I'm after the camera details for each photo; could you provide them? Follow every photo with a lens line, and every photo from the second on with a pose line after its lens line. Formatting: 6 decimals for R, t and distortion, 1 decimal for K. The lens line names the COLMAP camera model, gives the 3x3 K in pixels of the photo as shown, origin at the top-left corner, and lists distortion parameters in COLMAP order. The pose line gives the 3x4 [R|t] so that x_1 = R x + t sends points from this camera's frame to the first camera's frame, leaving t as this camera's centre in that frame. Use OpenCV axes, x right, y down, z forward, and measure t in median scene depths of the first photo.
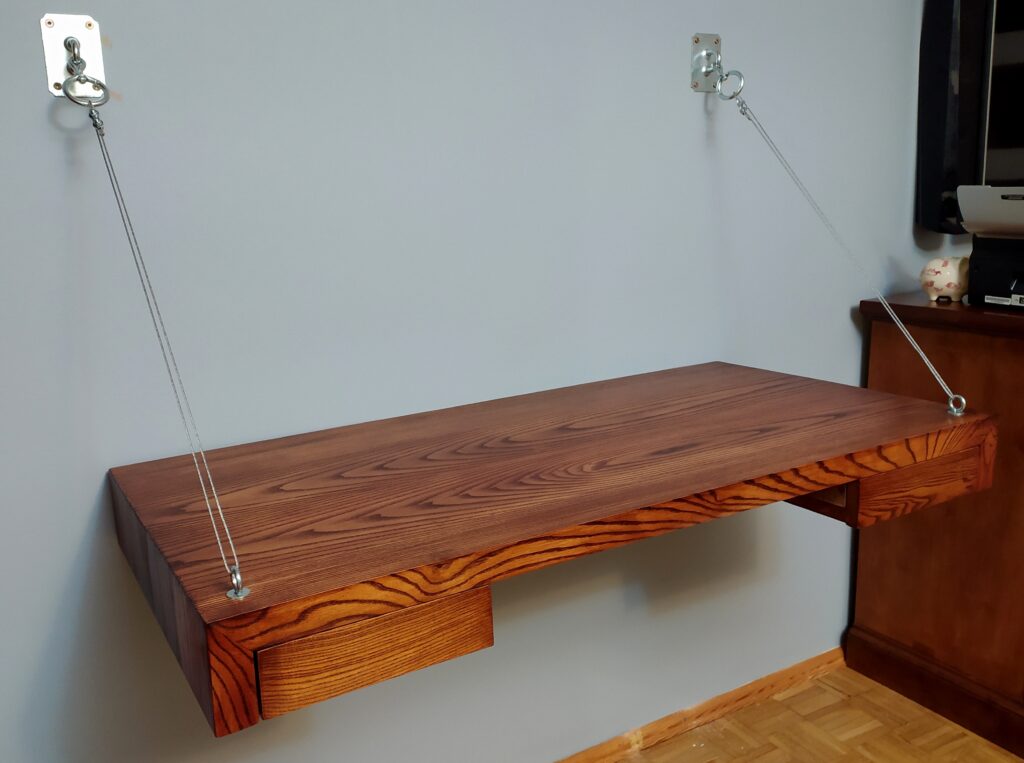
lens RADIAL K [[902.1, 0, 459.2], [0, 902.1, 383.9], [0, 0, 1]] dist [0.080965, -0.103722]
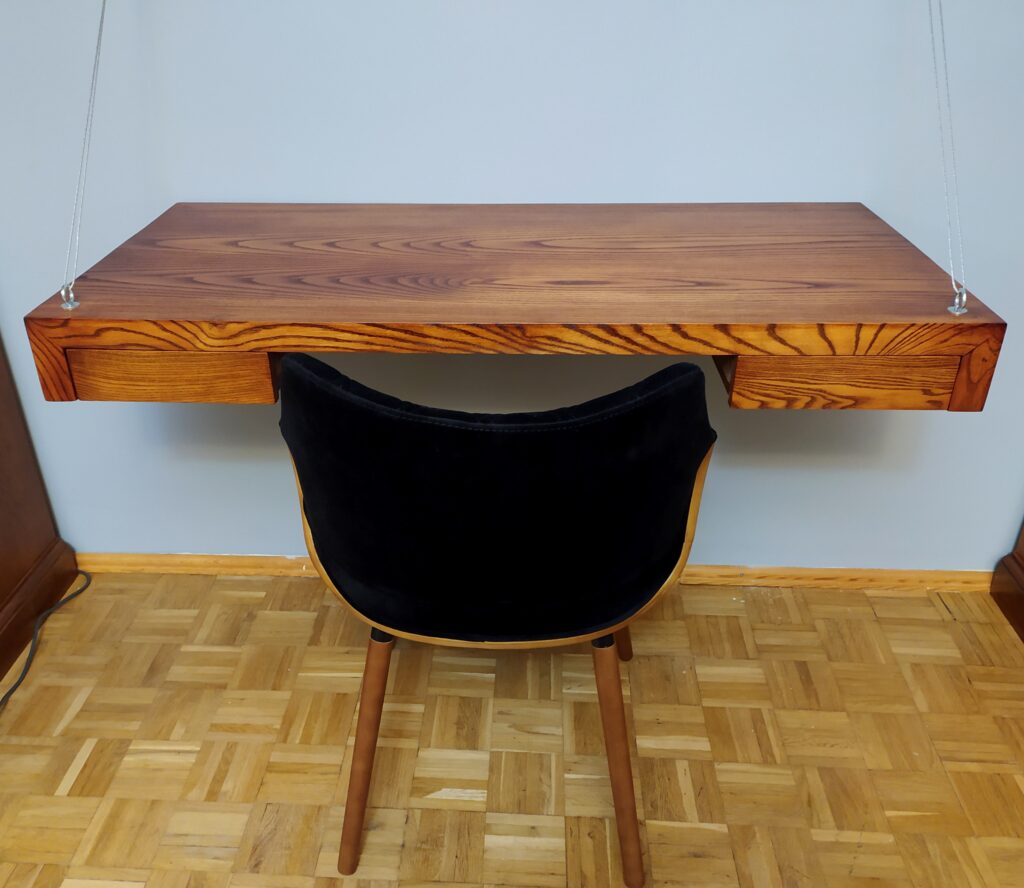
lens RADIAL K [[936.7, 0, 508.9], [0, 936.7, 480.1], [0, 0, 1]] dist [0.057716, -0.000216]
pose [[0.846305, 0.296576, -0.442505, 0.785926], [-0.138183, 0.924474, 0.355321, -0.090860], [0.514464, -0.239563, 0.823369, 0.103930]]
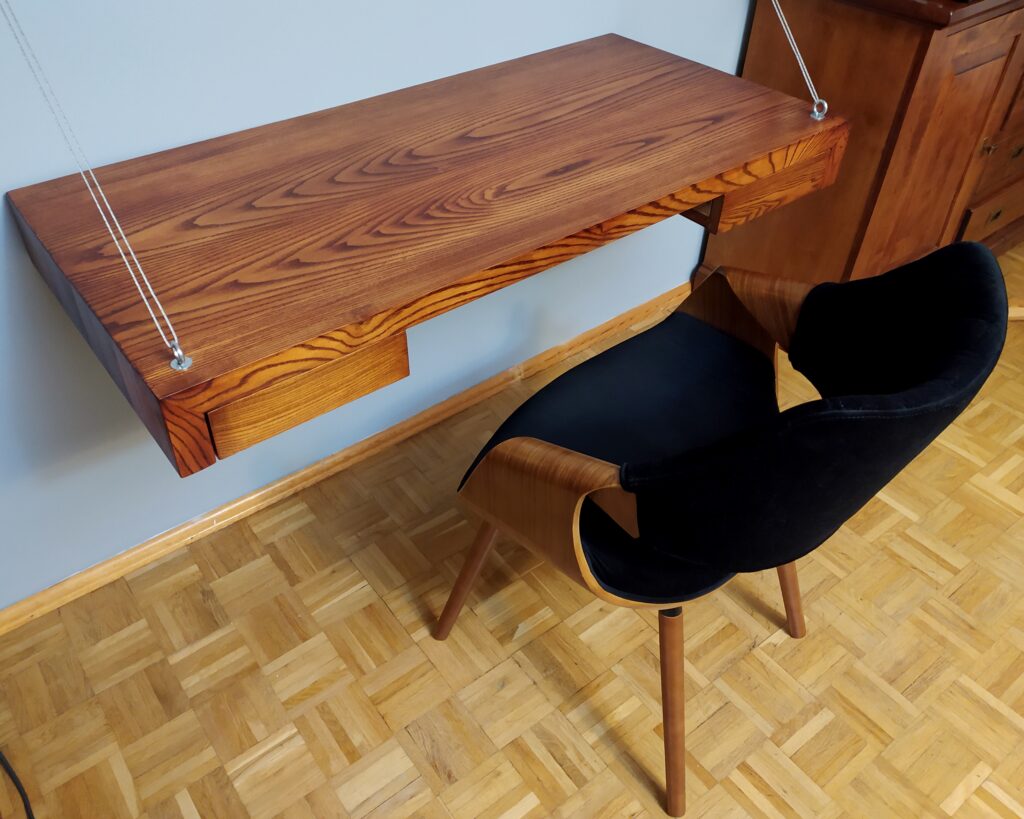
lens RADIAL K [[856.8, 0, 488.0], [0, 856.8, 383.2], [0, 0, 1]] dist [0.066420, -0.051252]
pose [[0.987670, -0.053850, 0.146999, -0.022949], [-0.018927, 0.891020, 0.453569, -0.187618], [-0.155404, -0.450758, 0.879015, 0.001592]]
